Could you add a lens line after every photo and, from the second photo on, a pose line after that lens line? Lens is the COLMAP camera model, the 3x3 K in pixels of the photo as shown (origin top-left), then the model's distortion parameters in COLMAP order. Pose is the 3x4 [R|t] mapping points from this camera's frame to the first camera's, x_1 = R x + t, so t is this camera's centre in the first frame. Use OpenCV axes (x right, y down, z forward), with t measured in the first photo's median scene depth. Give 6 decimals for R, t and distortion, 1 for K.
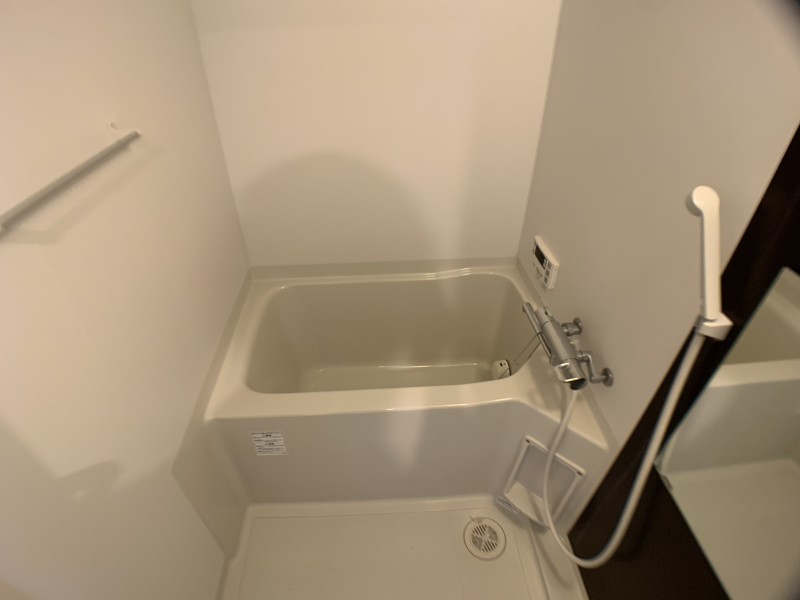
lens RADIAL K [[417.1, 0, 390.1], [0, 417.1, 299.6], [0, 0, 1]] dist [-0.094871, 0.013586]
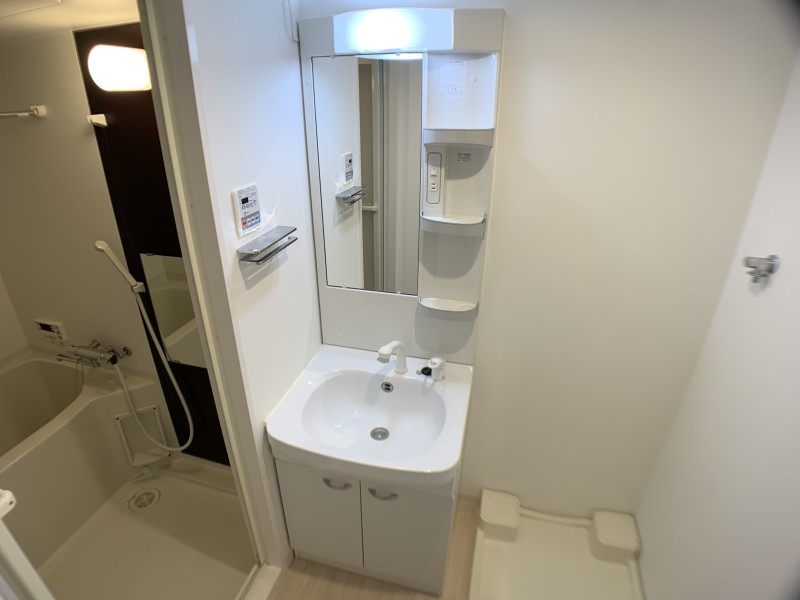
lens RADIAL K [[417.1, 0, 396.8], [0, 417.1, 299.5], [0, 0, 1]] dist [-0.094871, 0.013586]
pose [[0.307026, -0.394876, 0.865914, -0.467454], [0.569399, 0.805265, 0.165328, 0.338638], [-0.762575, 0.442291, 0.472079, -0.734247]]
